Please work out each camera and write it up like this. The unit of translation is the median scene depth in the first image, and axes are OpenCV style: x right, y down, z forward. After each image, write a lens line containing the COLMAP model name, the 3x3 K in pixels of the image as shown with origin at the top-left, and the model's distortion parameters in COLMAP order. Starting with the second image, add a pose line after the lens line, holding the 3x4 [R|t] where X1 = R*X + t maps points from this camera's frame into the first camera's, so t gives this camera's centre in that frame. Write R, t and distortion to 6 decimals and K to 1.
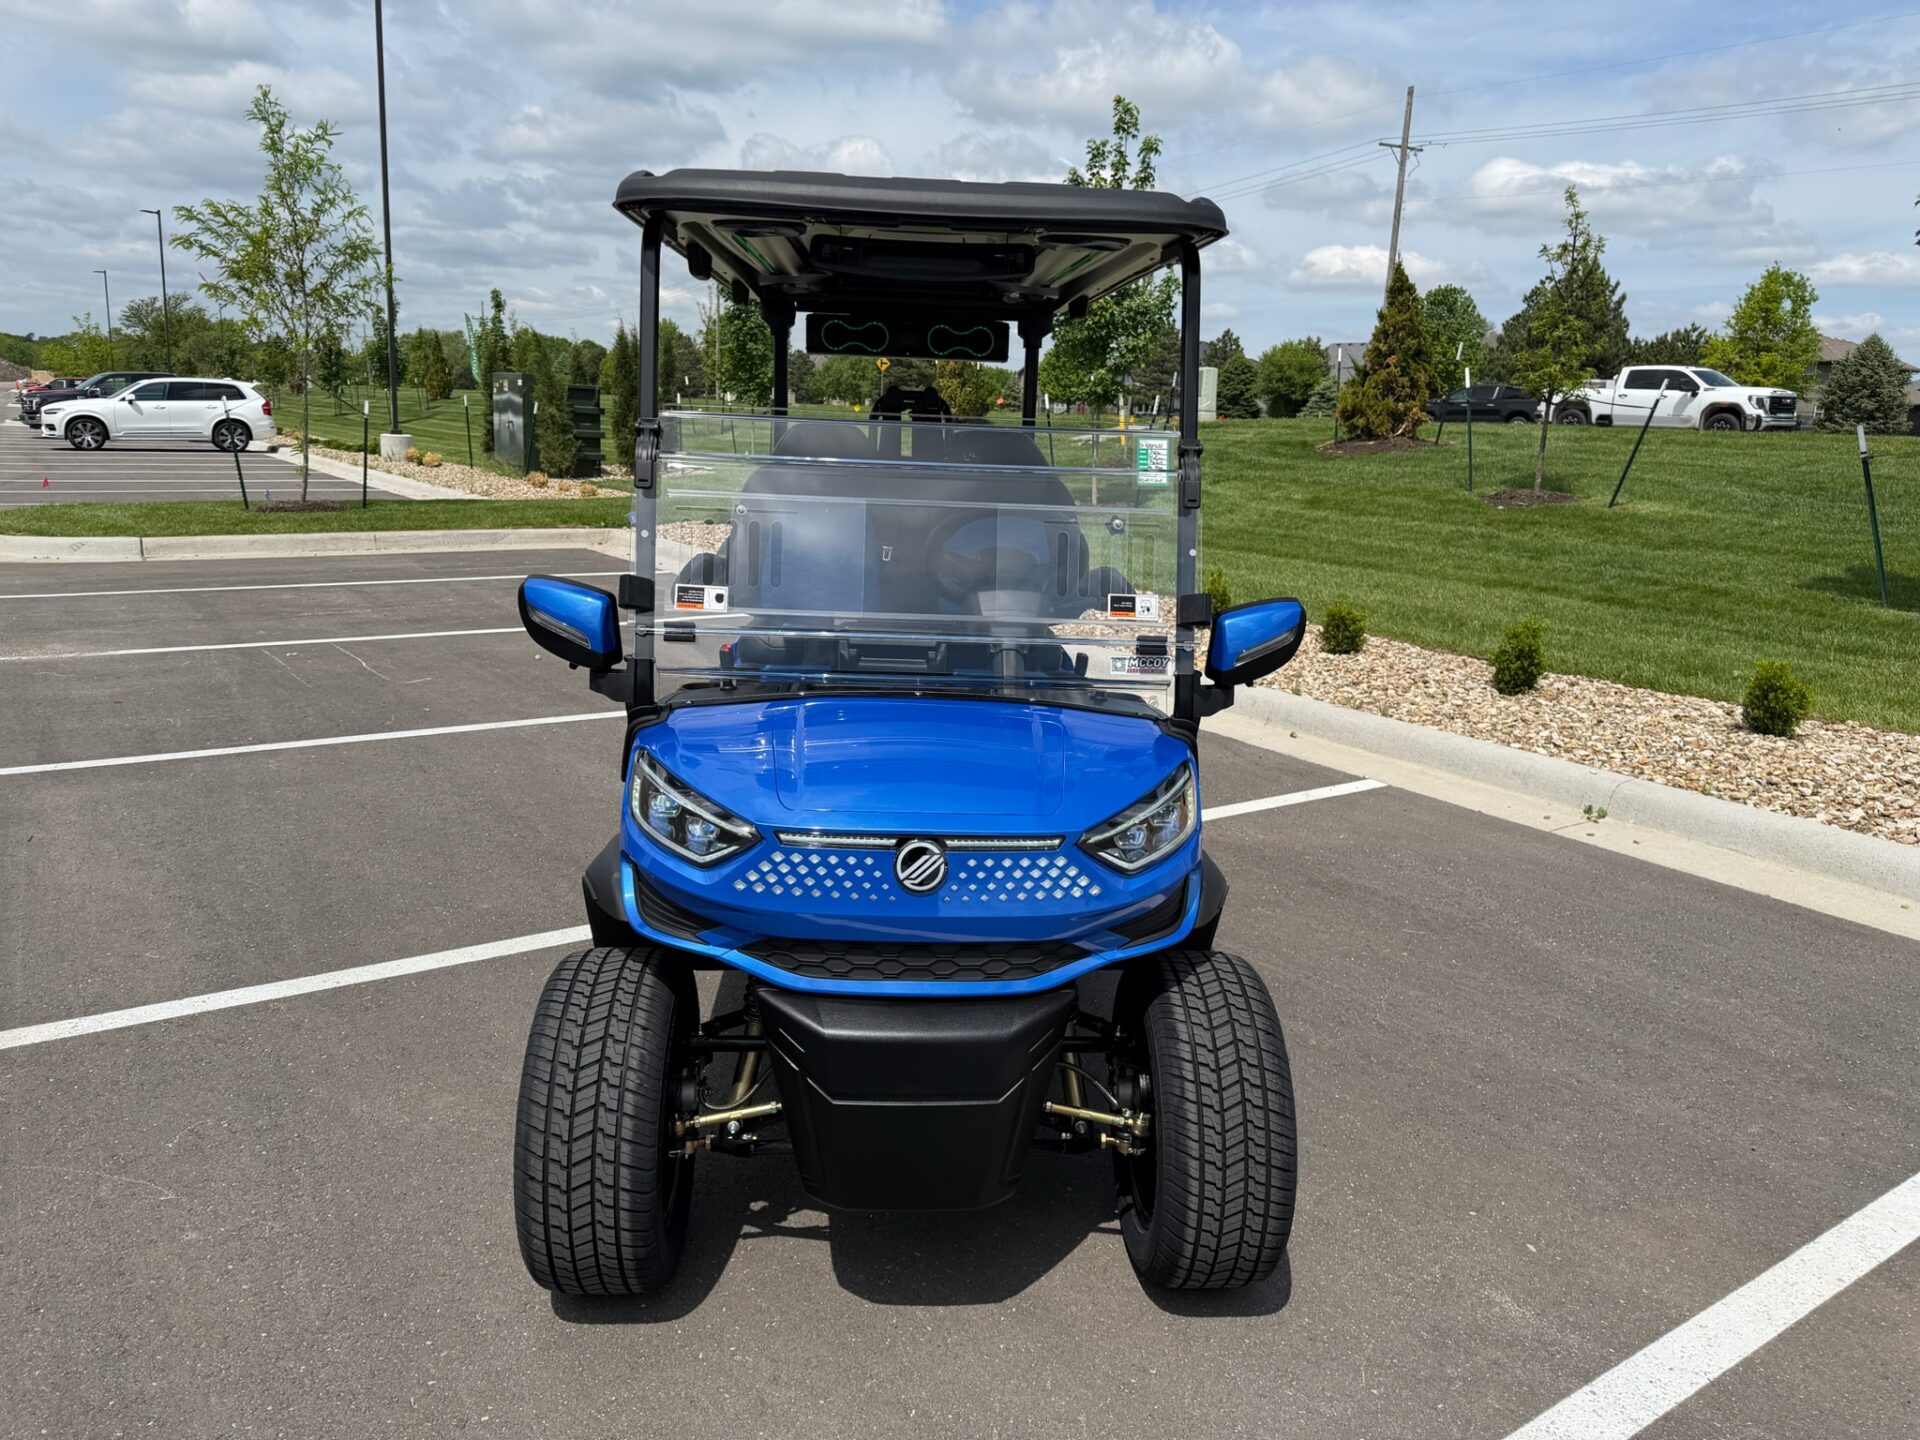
lens RADIAL K [[1354.1, 0, 970.2], [0, 1354.1, 696.3], [0, 0, 1]] dist [0.024335, -0.037086]
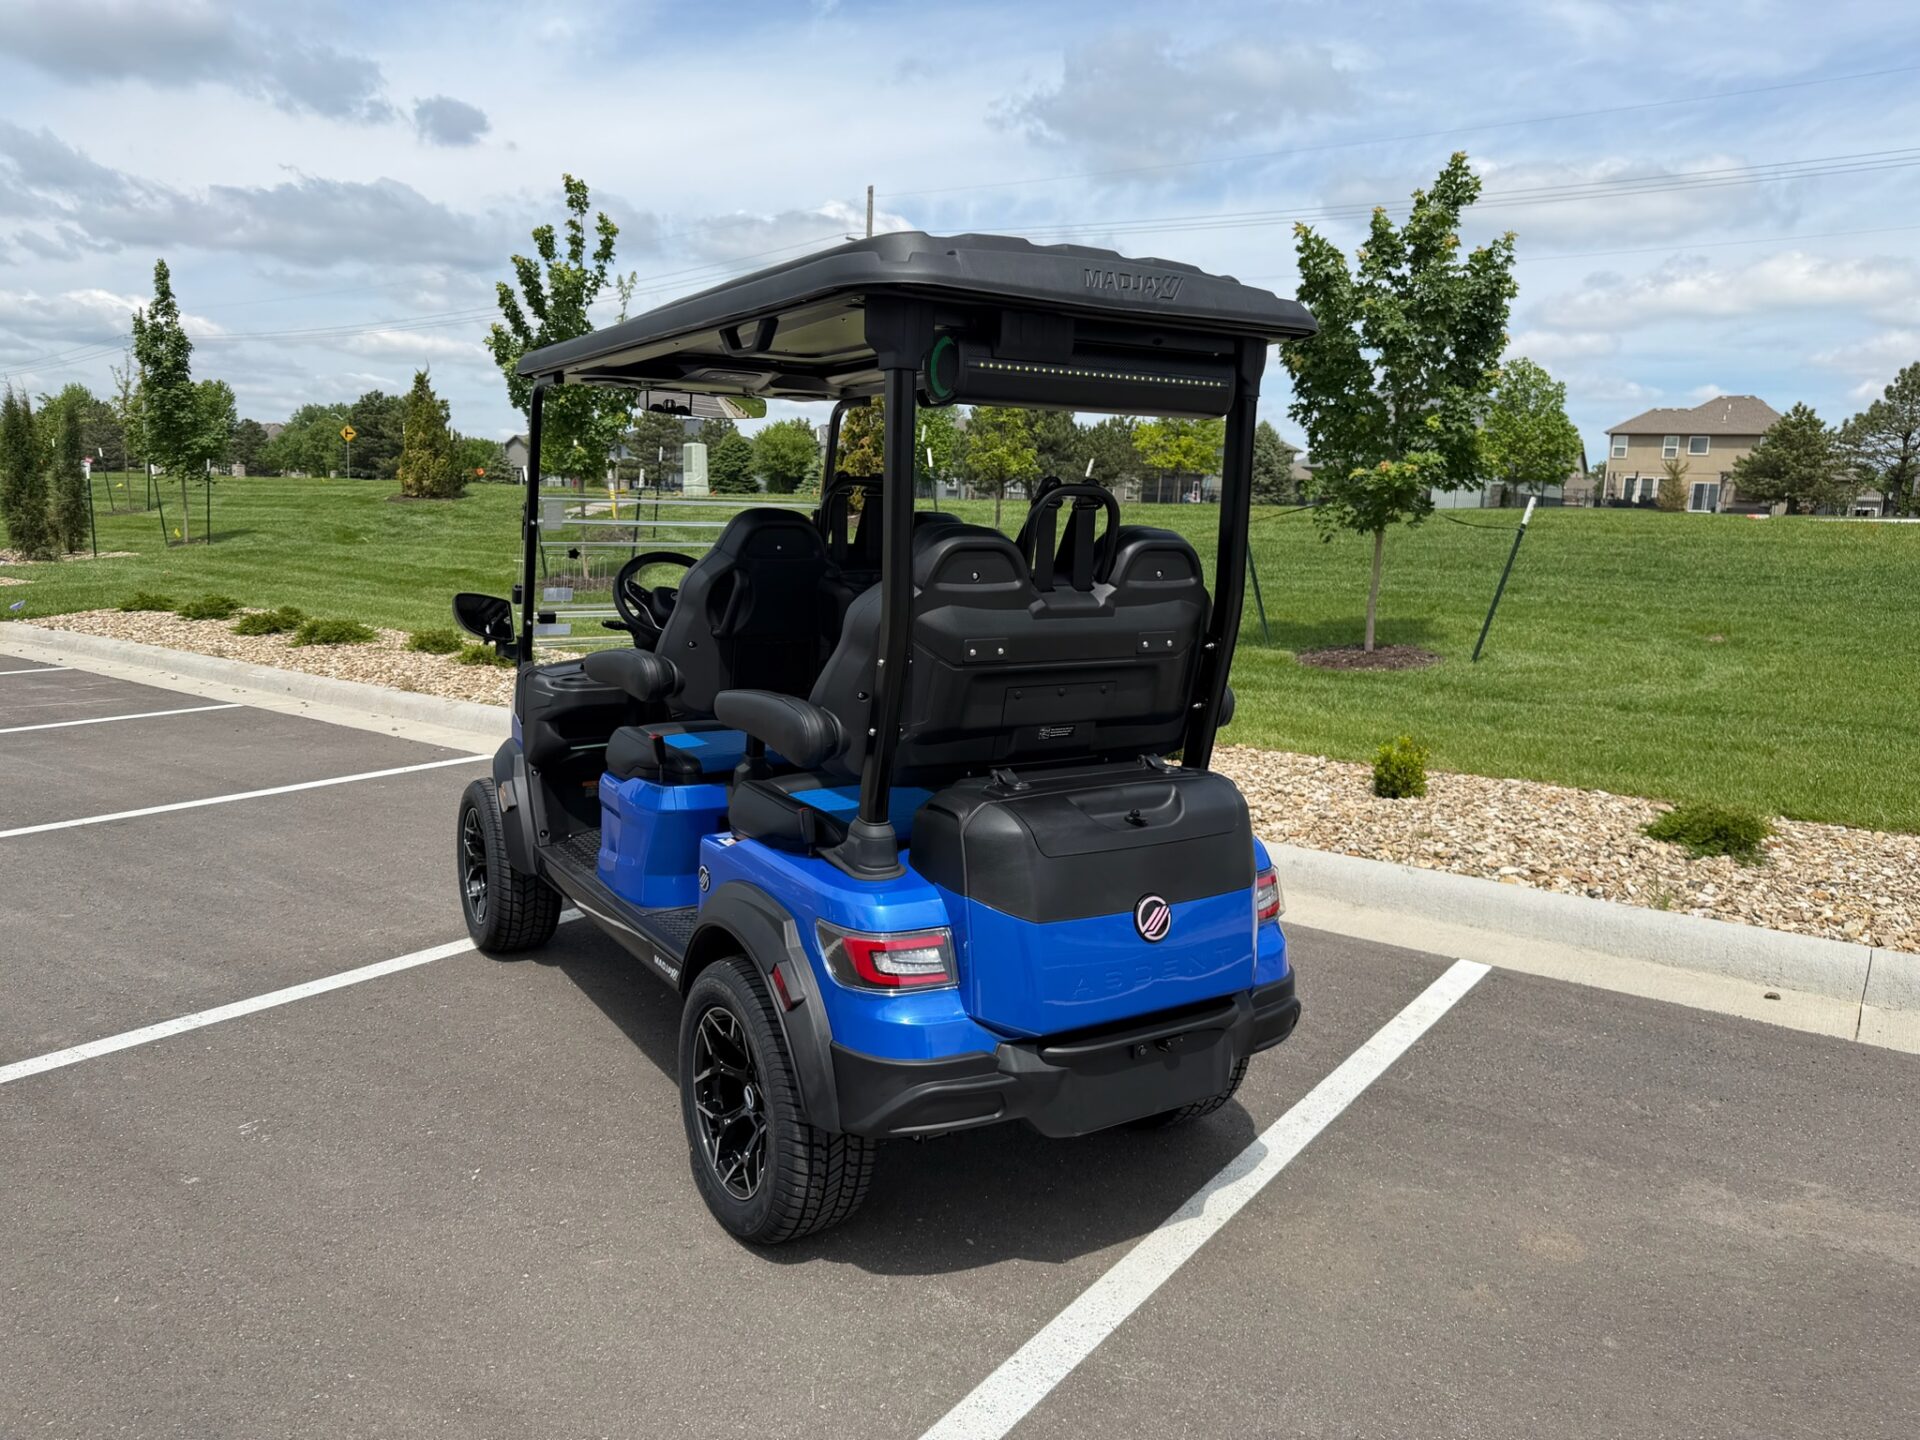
lens RADIAL K [[1354.1, 0, 961.9], [0, 1354.1, 690.1], [0, 0, 1]] dist [0.024335, -0.037086]
pose [[0.937963, -0.054528, 0.342421, 0.010636], [0.074007, 0.996283, -0.044072, 0.002340], [-0.338745, 0.066680, 0.938512, -0.008656]]
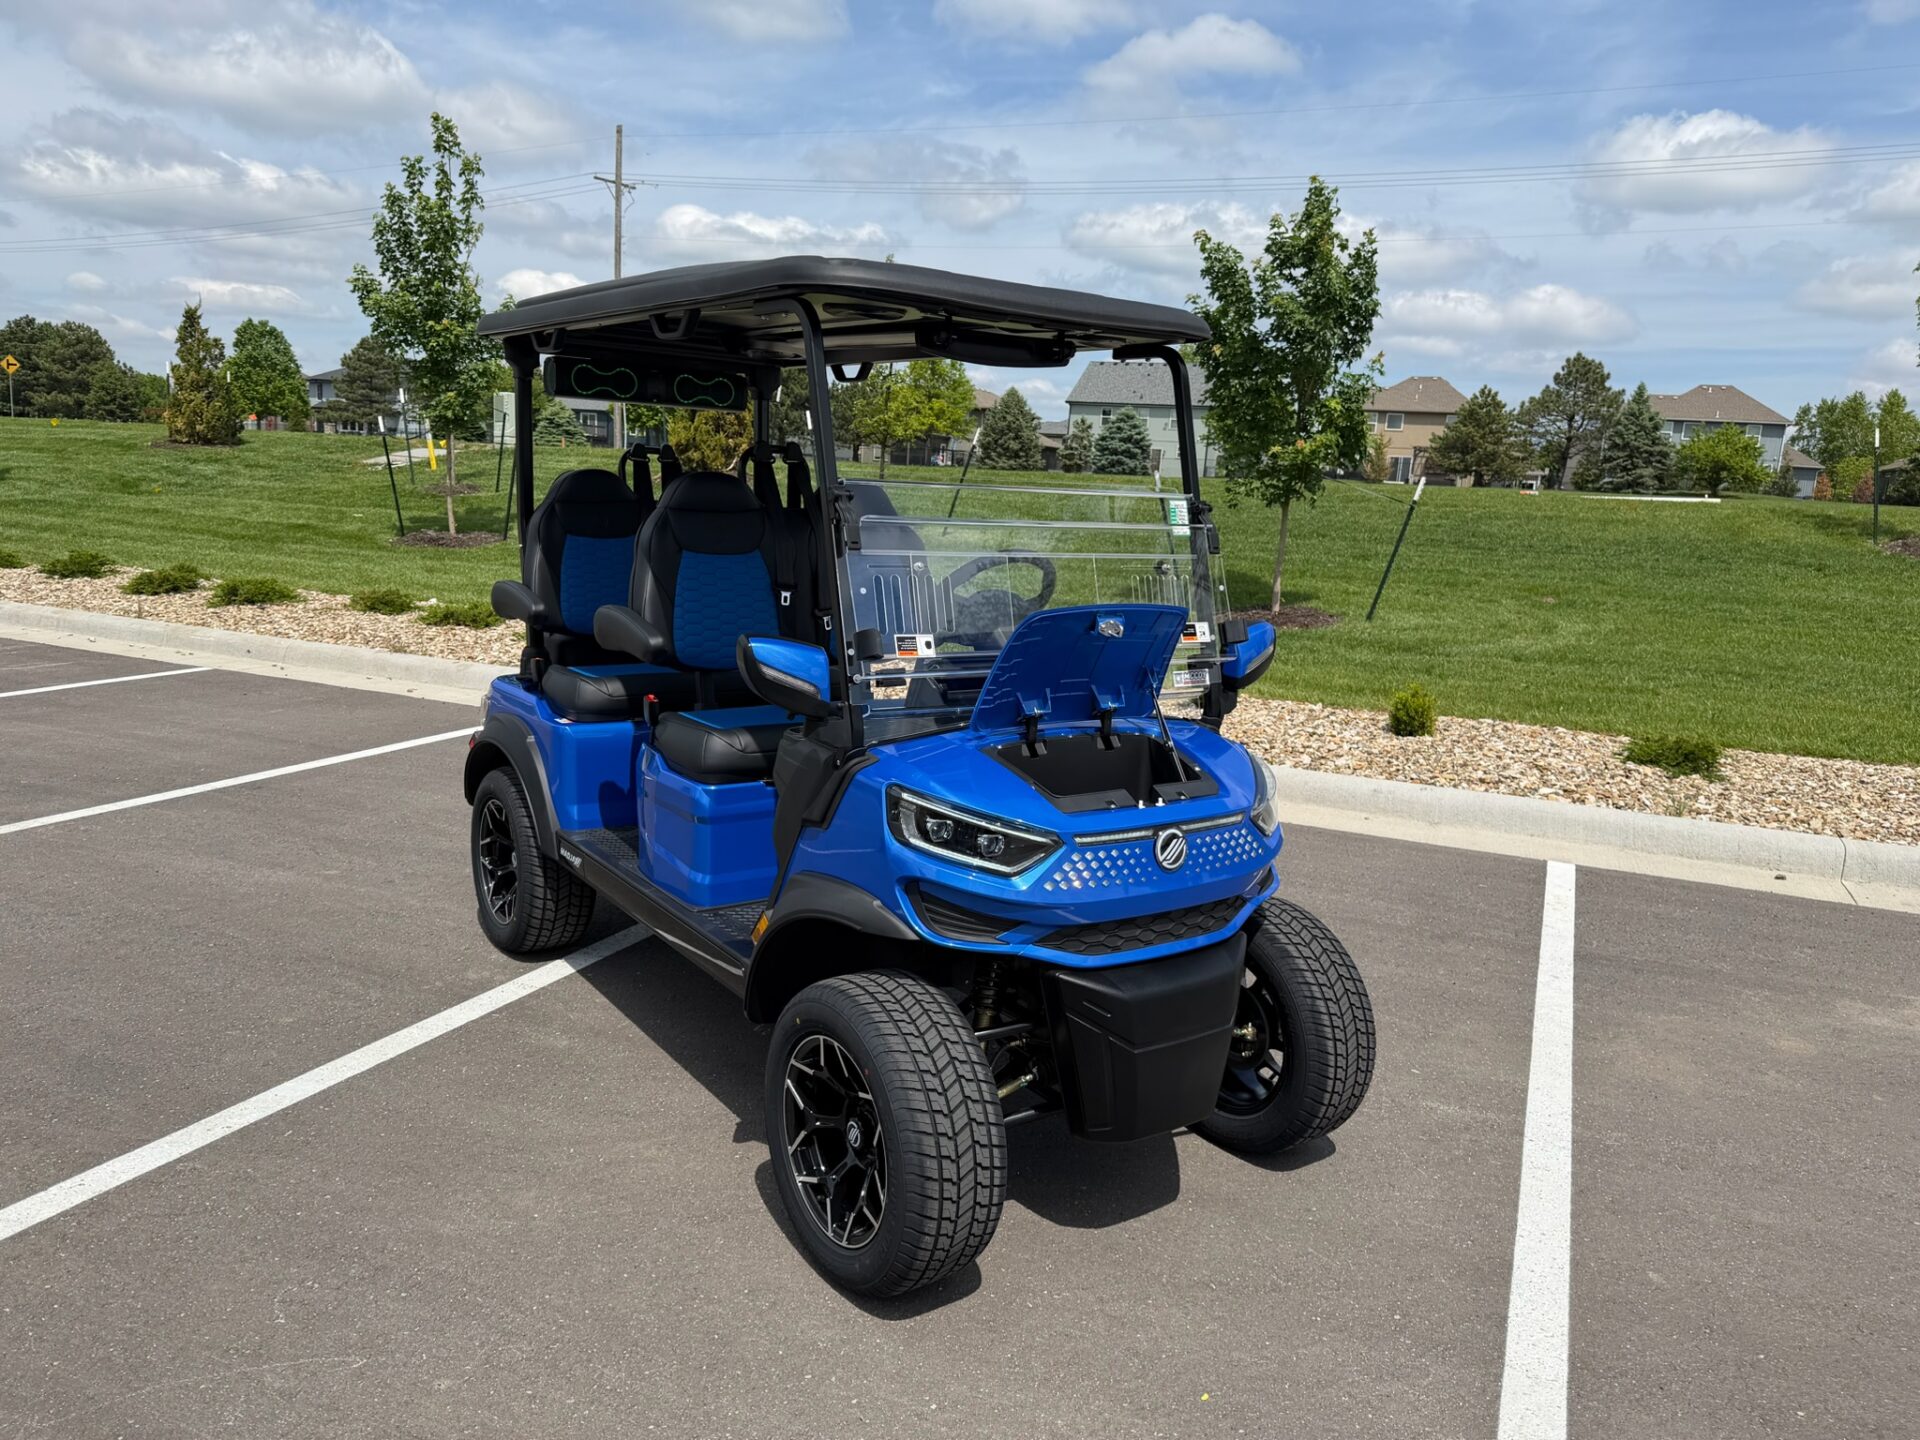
lens RADIAL K [[1354.1, 0, 971.3], [0, 1354.1, 688.8], [0, 0, 1]] dist [0.024335, -0.037086]
pose [[0.846112, -0.075880, 0.527576, -0.125030], [0.087853, 0.996131, 0.002376, -0.005946], [-0.525715, 0.044339, 0.849504, 0.004953]]
